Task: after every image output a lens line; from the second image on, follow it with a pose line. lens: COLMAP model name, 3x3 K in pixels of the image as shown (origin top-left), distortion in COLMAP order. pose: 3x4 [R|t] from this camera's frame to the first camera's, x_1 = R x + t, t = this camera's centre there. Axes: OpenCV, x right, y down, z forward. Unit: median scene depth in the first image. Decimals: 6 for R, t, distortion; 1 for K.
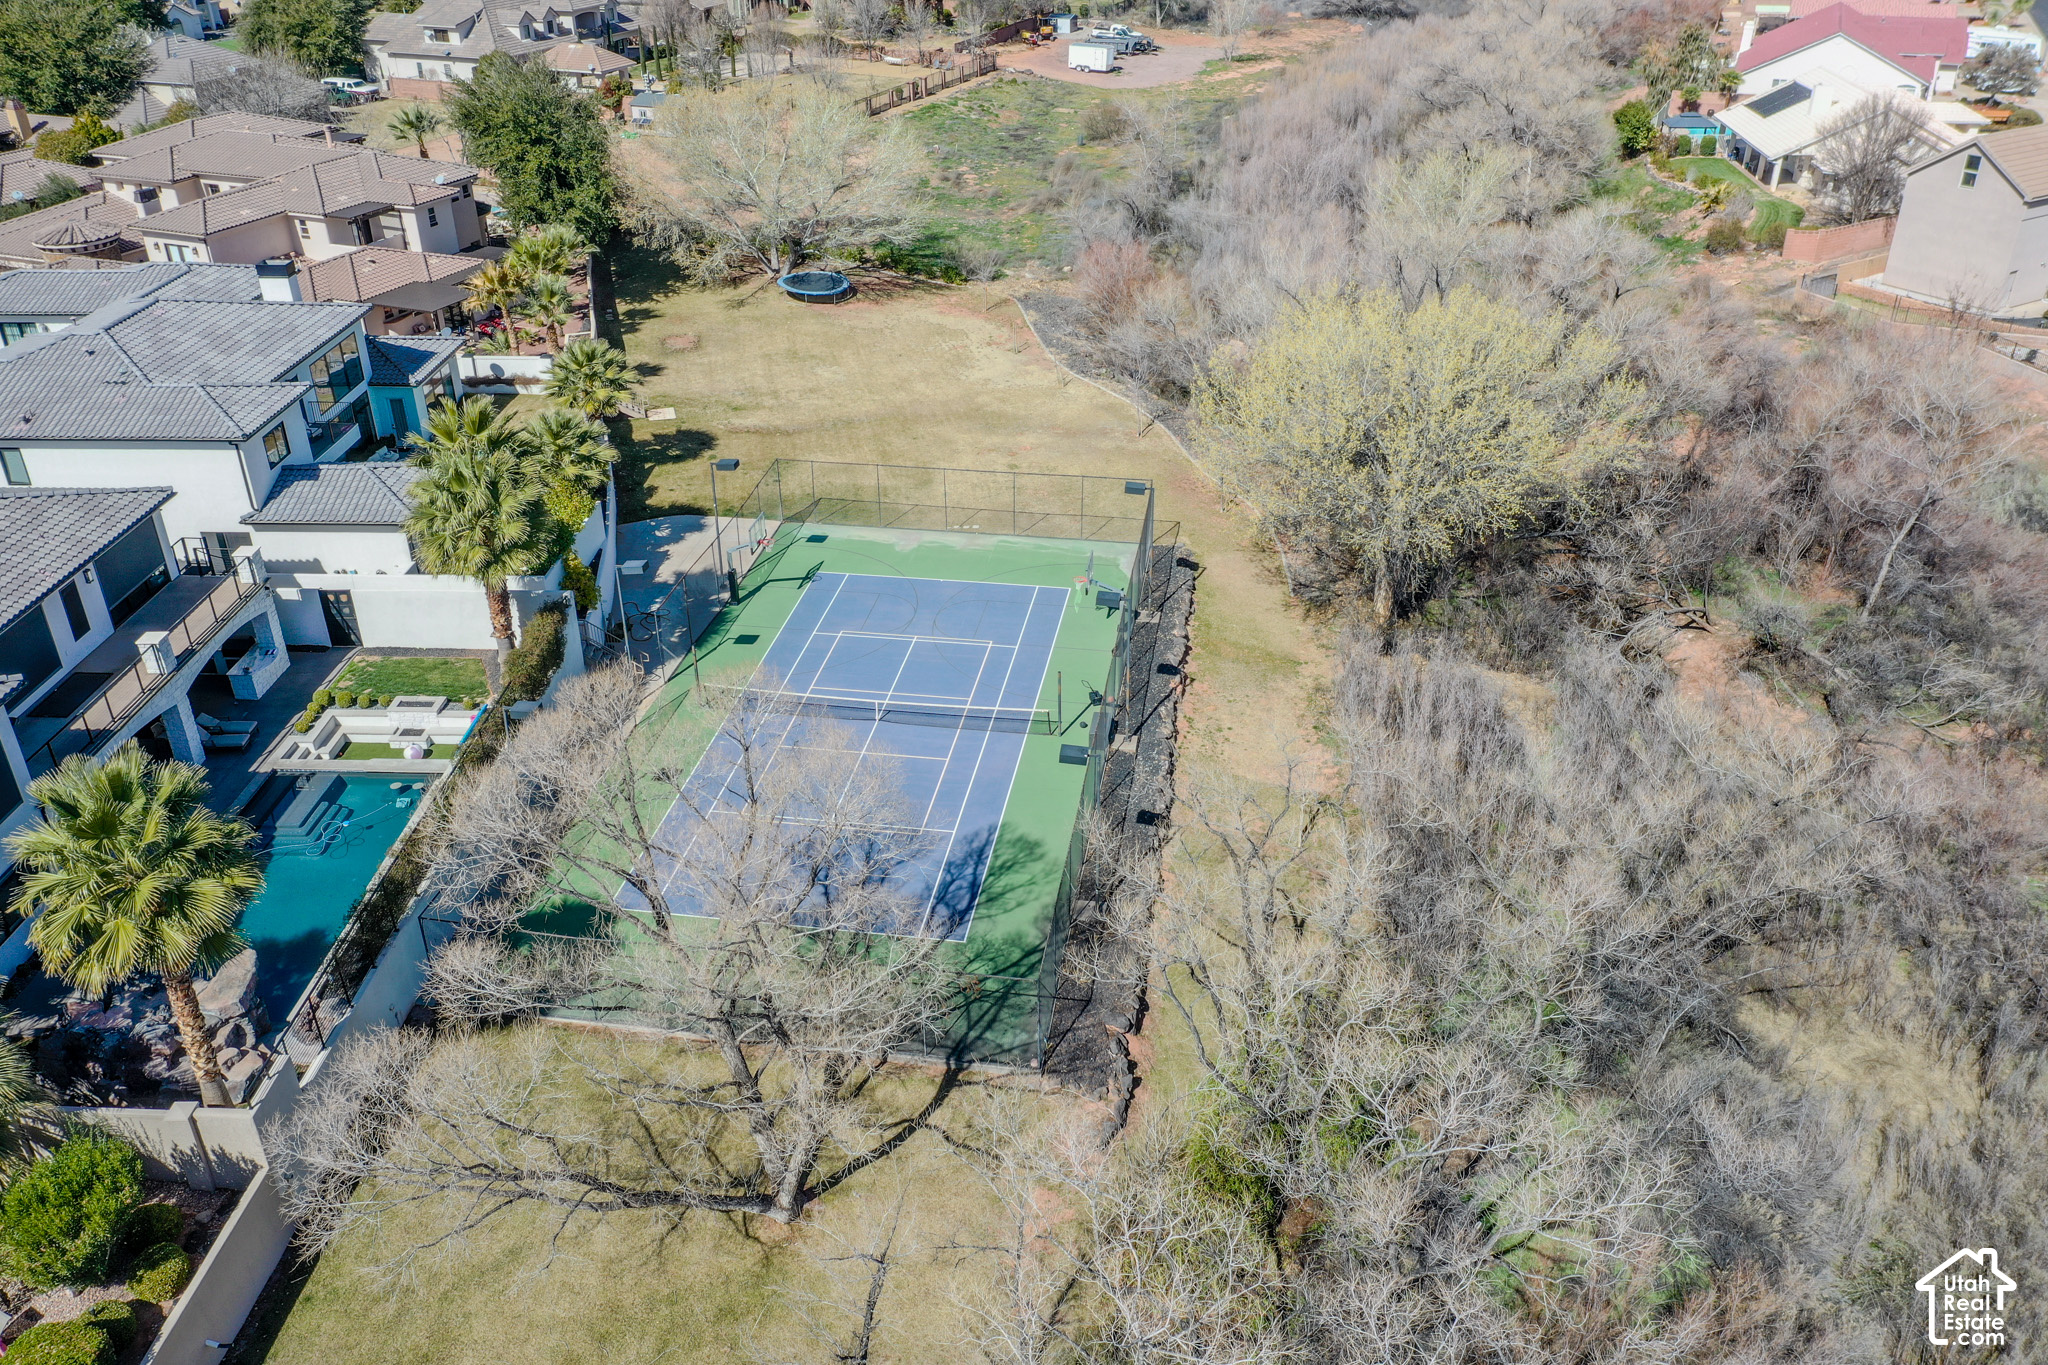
lens RADIAL K [[1610.7, 0, 1027.3], [0, 1610.7, 675.1], [0, 0, 1]] dist [0.005306, 0.002404]
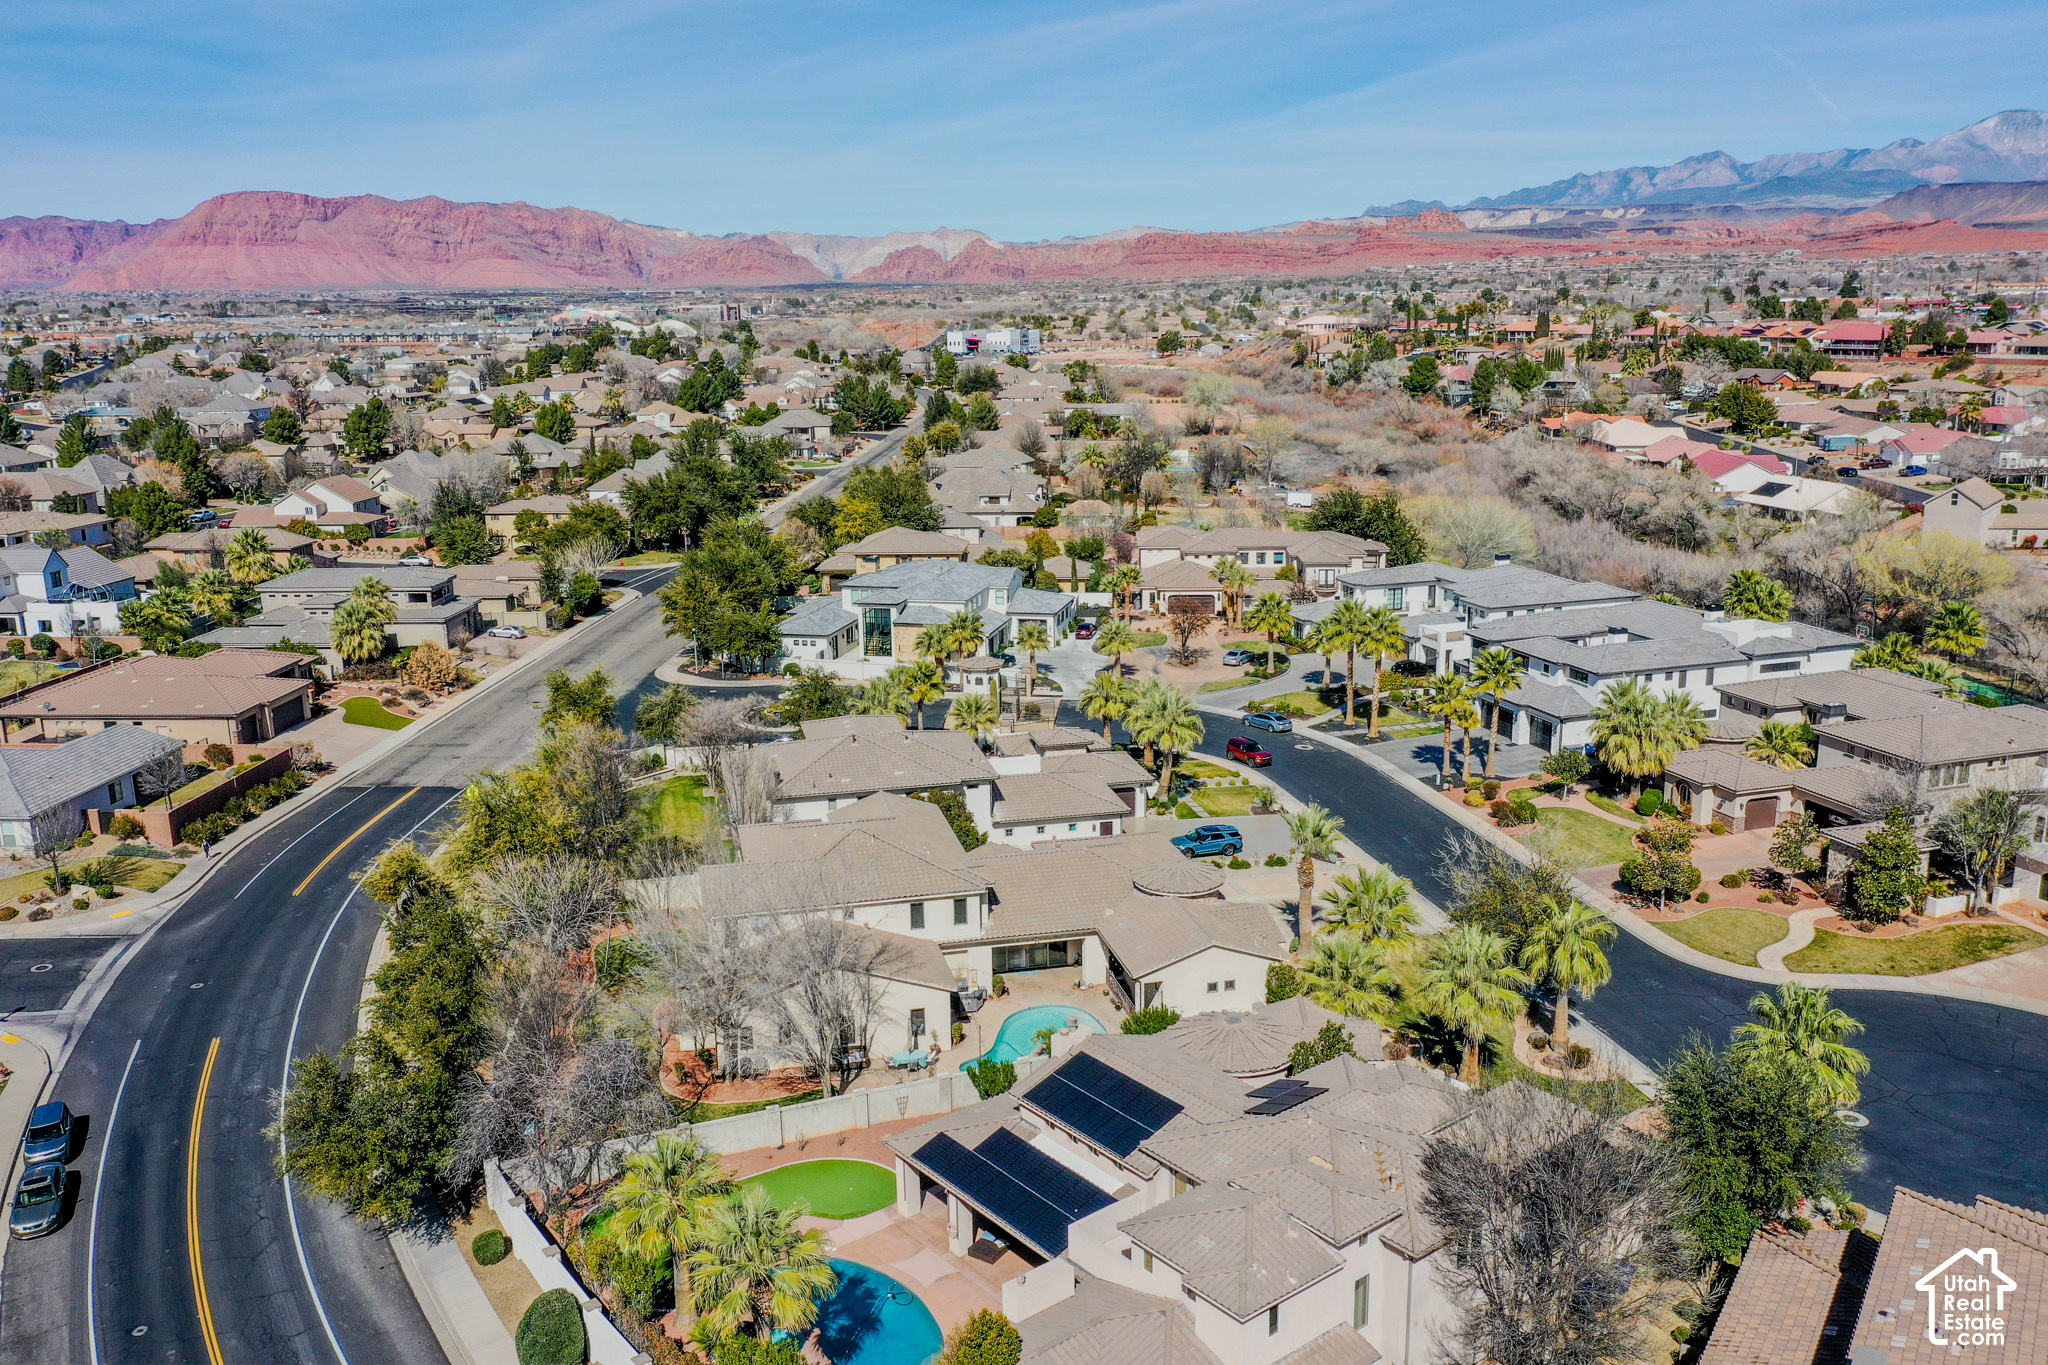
lens RADIAL K [[1610.7, 0, 1020.2], [0, 1610.7, 693.7], [0, 0, 1]] dist [0.005306, 0.002404]
pose [[0.942487, -0.083963, 0.323526, -1.280339], [0.168900, 0.954898, -0.244216, 0.270272], [-0.288429, 0.284814, 0.914160, -0.618350]]
